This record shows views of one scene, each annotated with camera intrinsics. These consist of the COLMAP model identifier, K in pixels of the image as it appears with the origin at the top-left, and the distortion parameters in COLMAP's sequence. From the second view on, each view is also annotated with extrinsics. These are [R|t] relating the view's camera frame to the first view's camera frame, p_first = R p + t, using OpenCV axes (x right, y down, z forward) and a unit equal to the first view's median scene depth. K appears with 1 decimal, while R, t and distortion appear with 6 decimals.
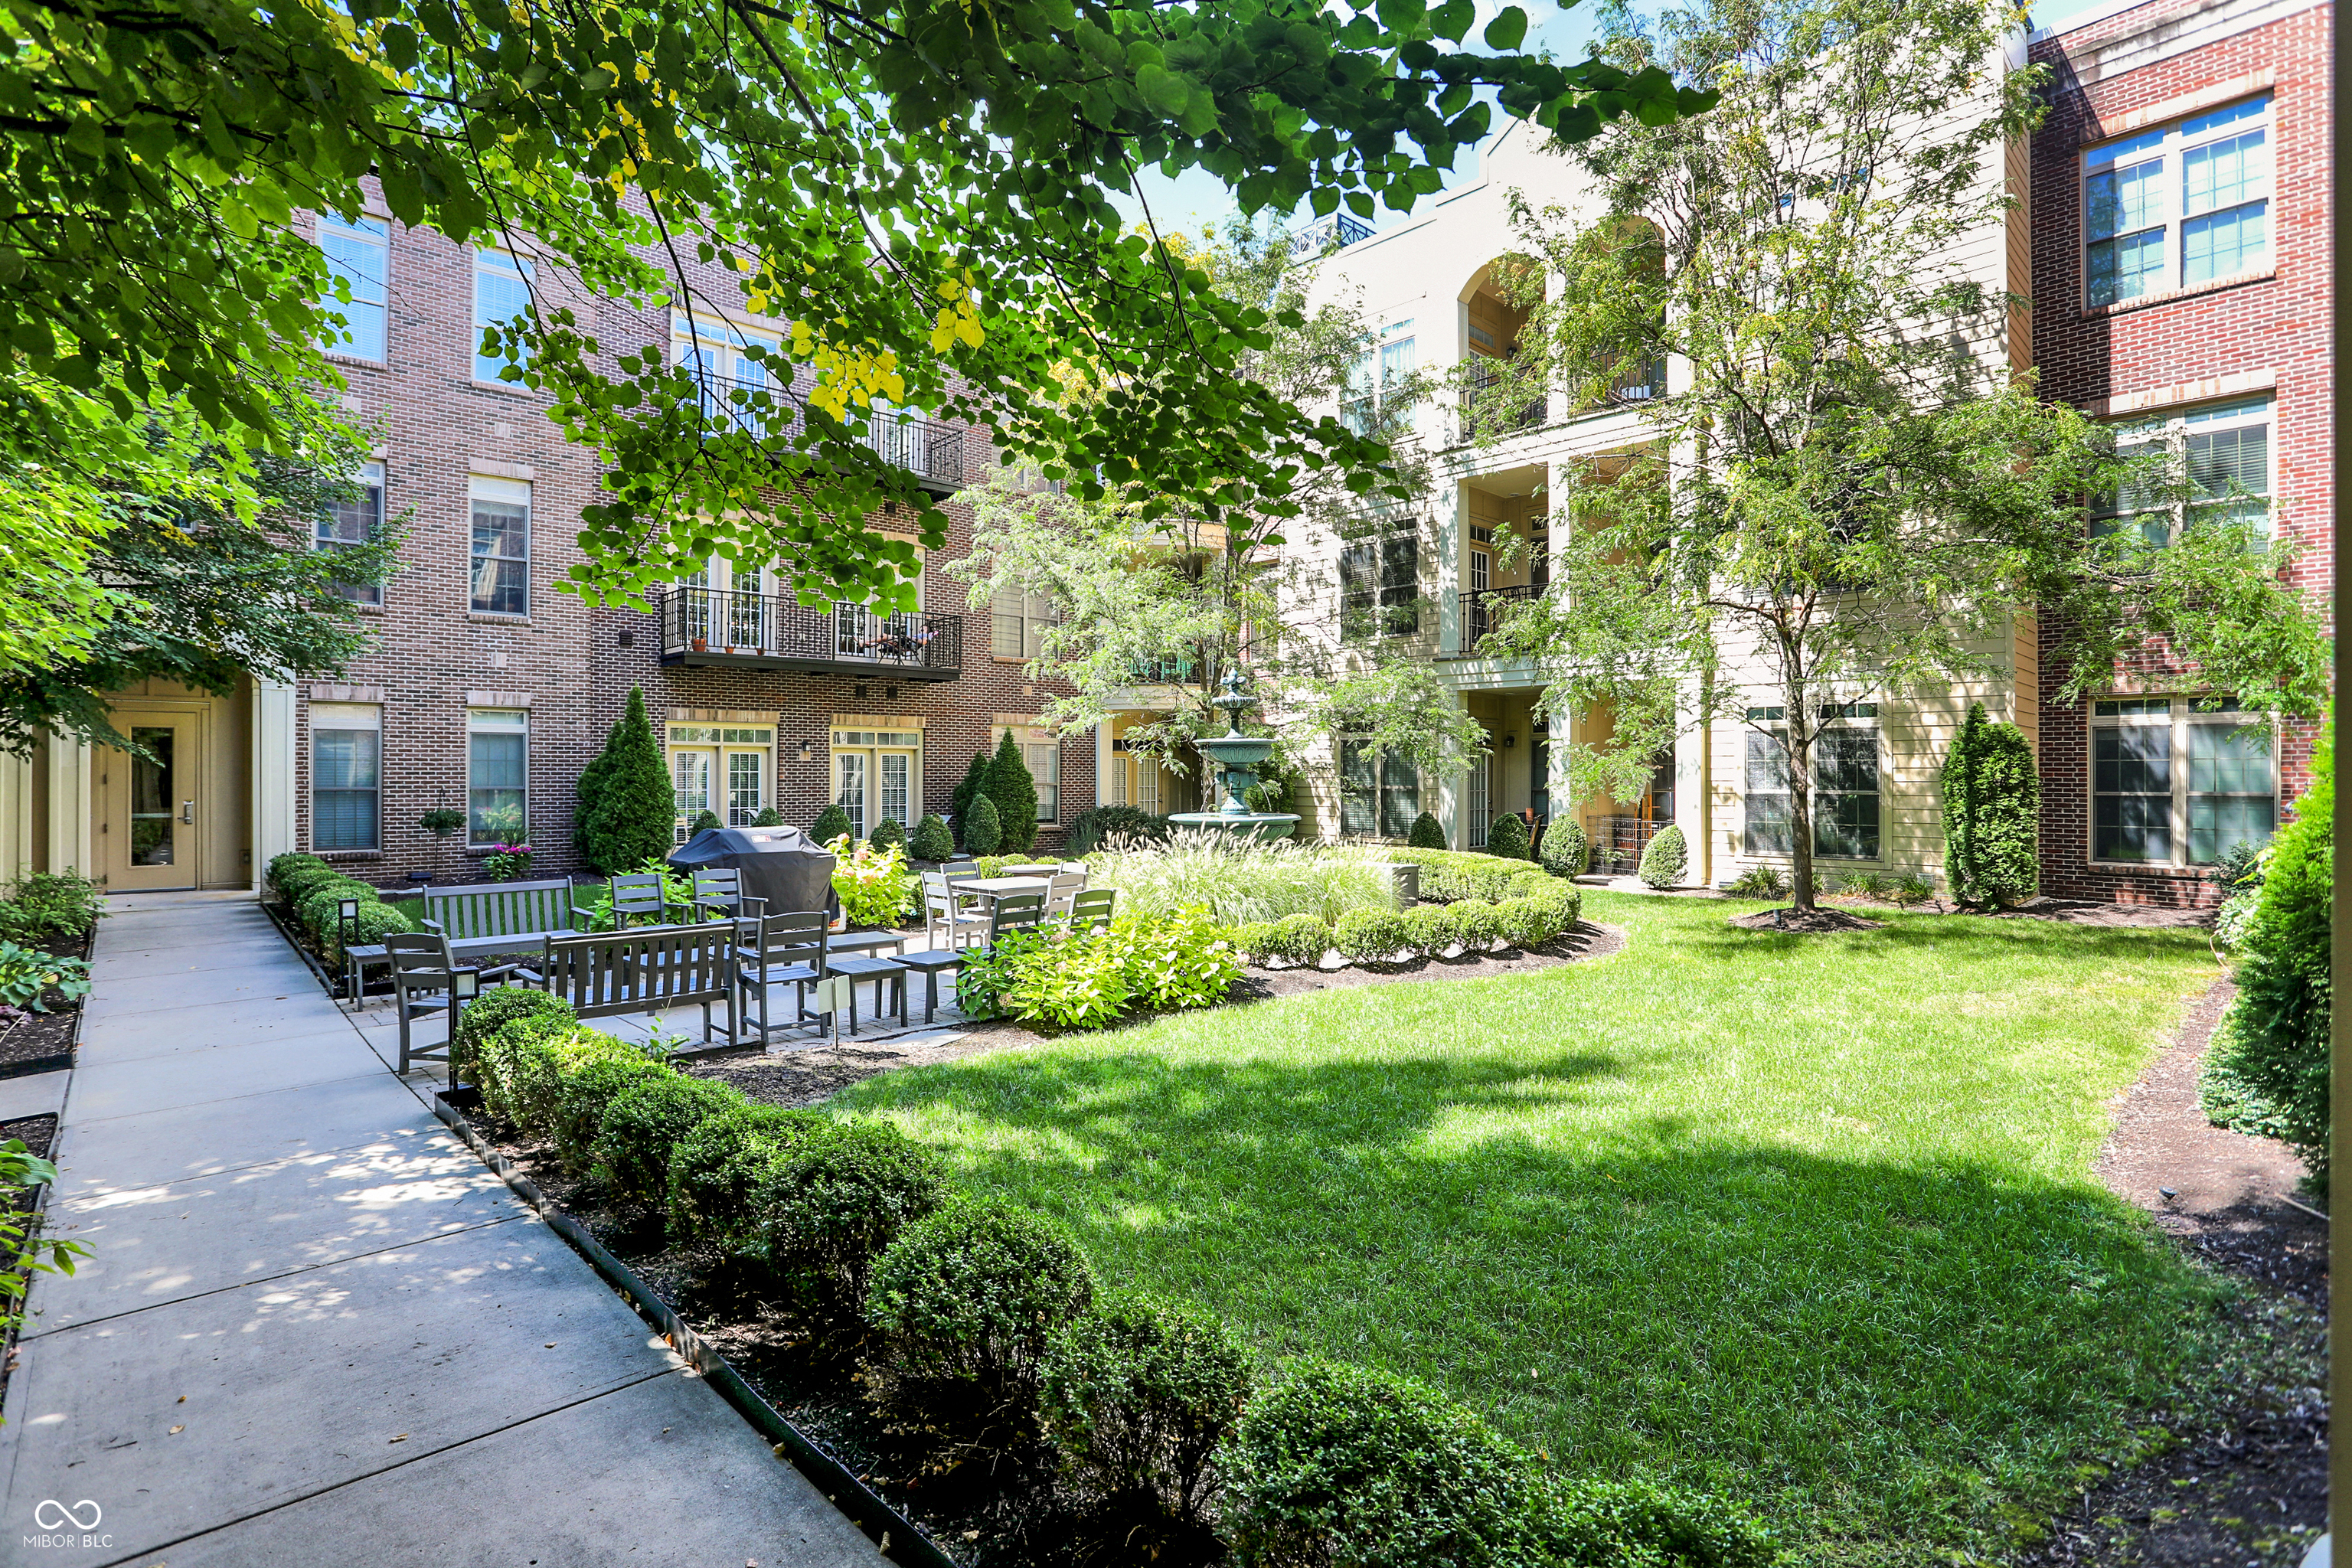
lens RADIAL K [[1125.1, 0, 1174.1], [0, 1125.1, 777.1], [0, 0, 1]] dist [-0.042230, -0.000042]
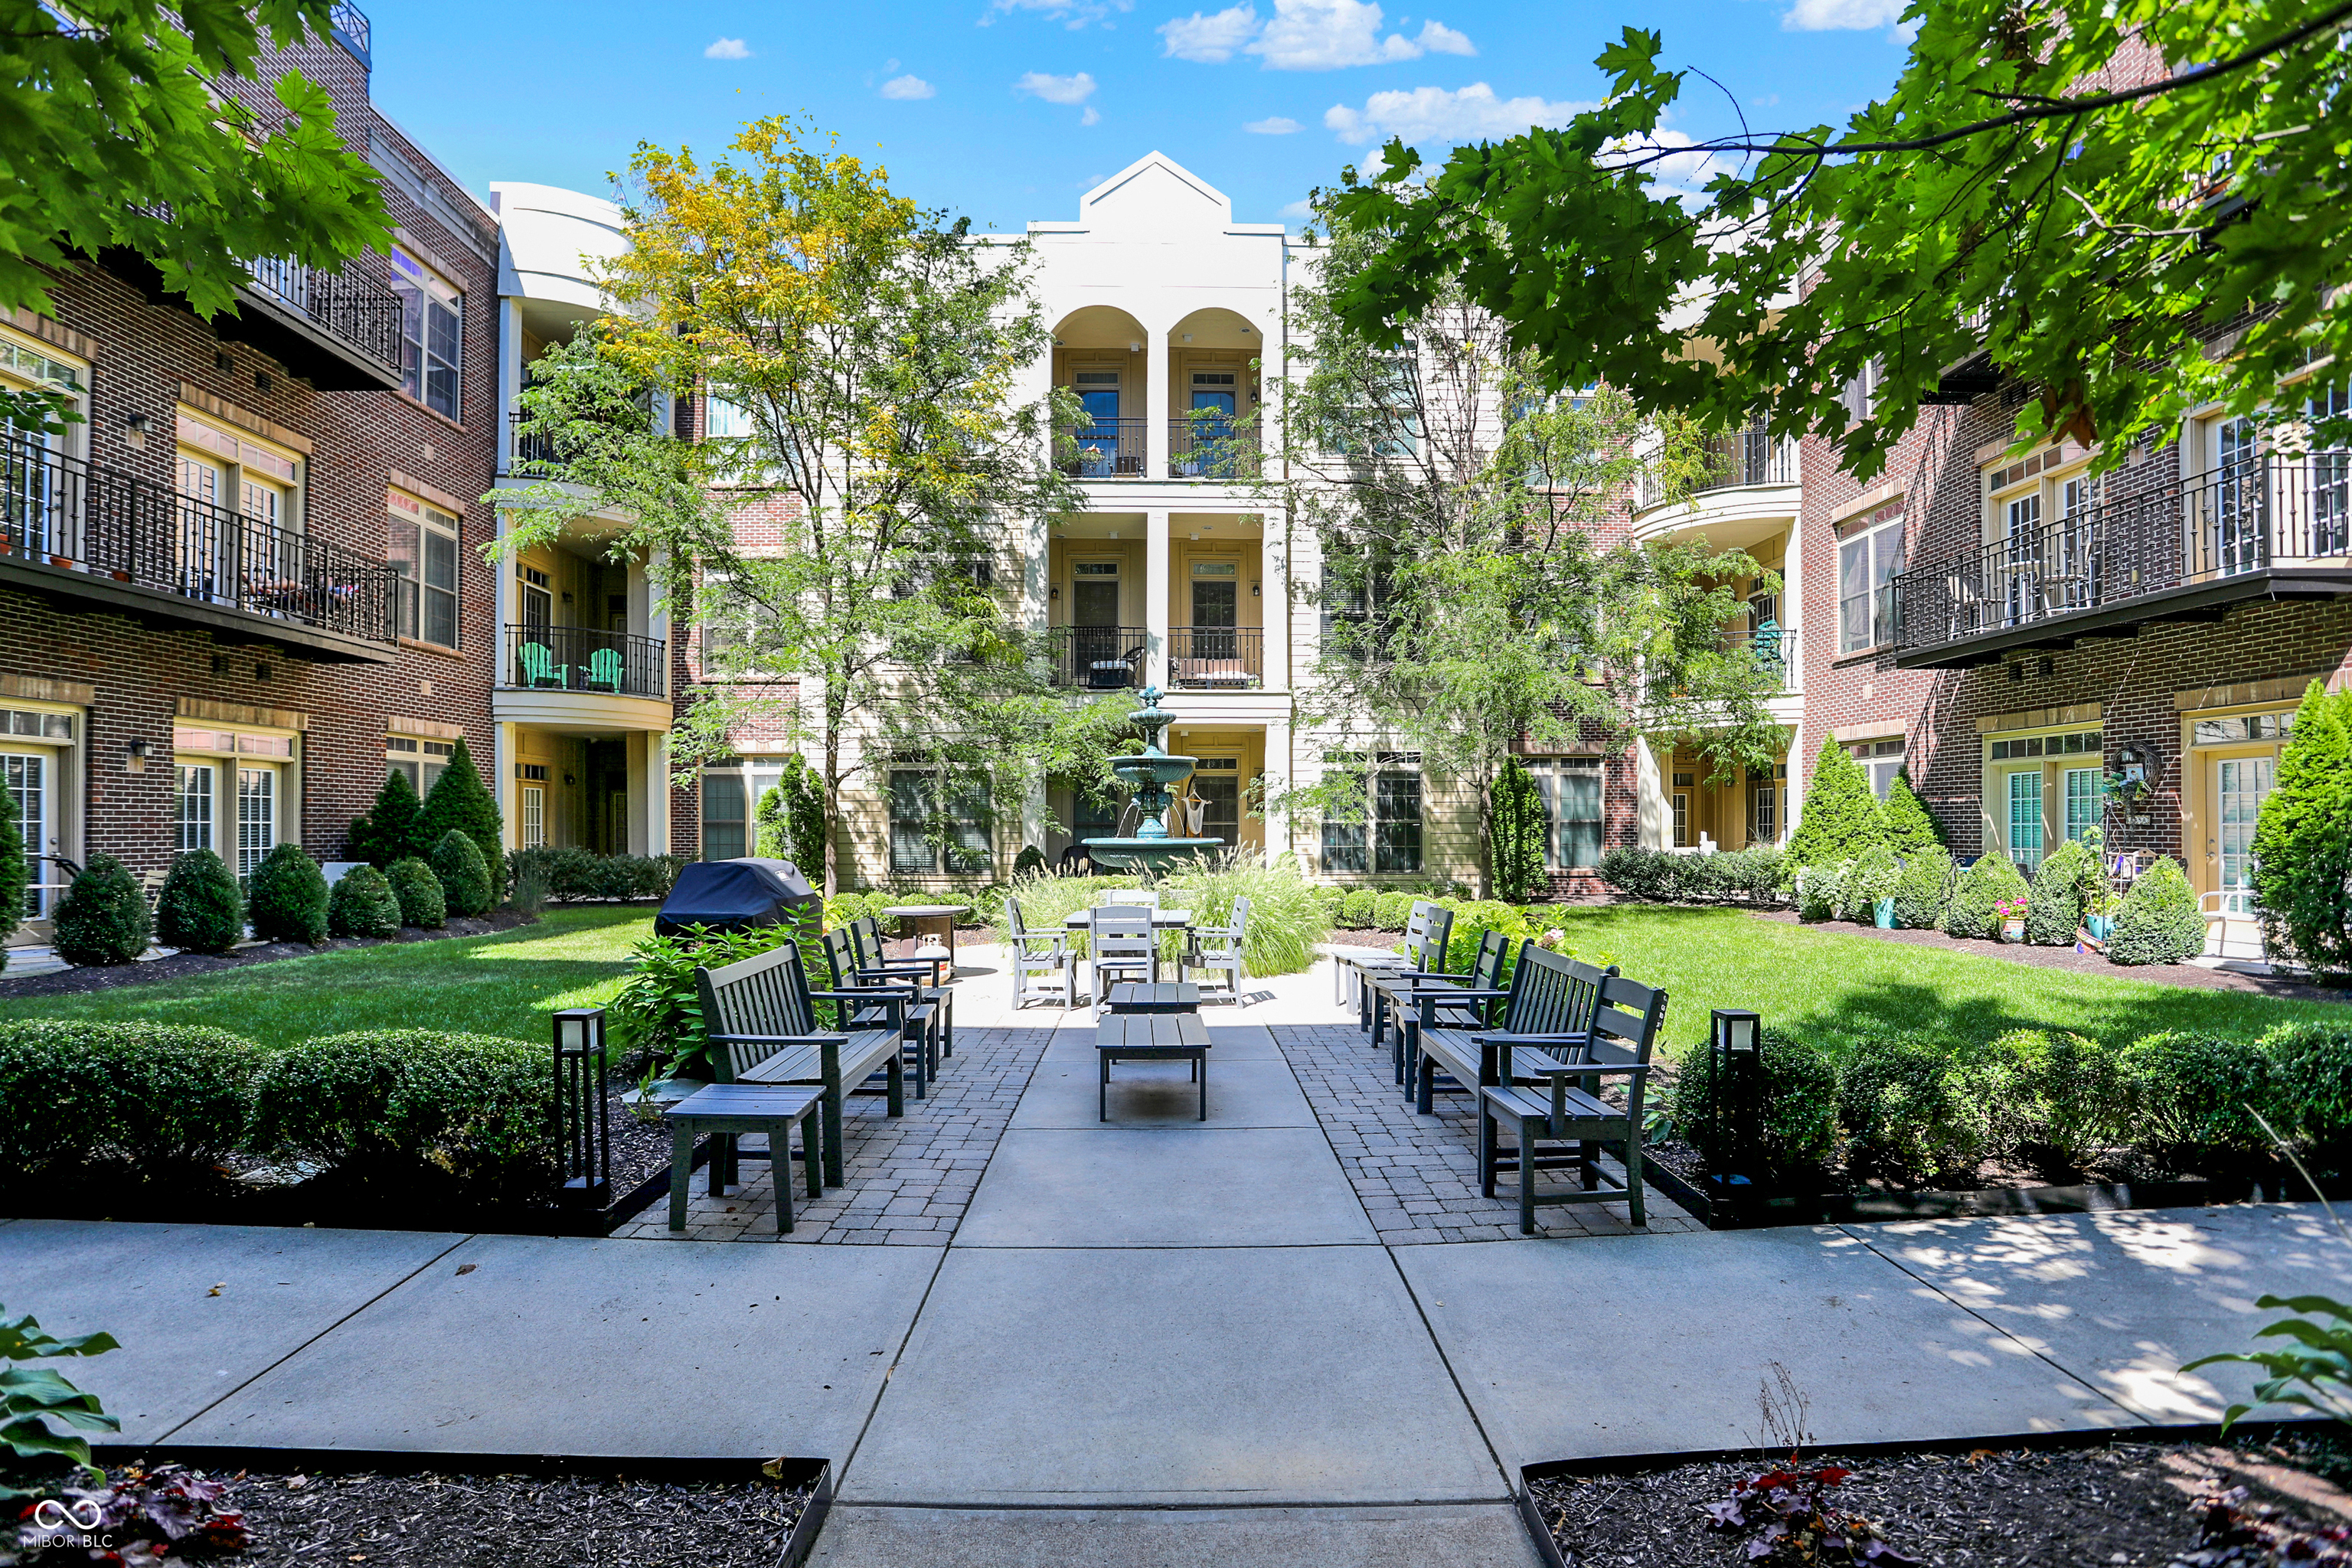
lens RADIAL K [[1142.0, 0, 1193.7], [0, 1142.0, 828.4], [0, 0, 1]] dist [-0.013933, 0.000081]
pose [[0.682138, -0.004177, 0.731212, -0.522733], [0.001738, 0.999990, 0.004091, 0.016177], [-0.731221, -0.001520, 0.682138, 0.272585]]
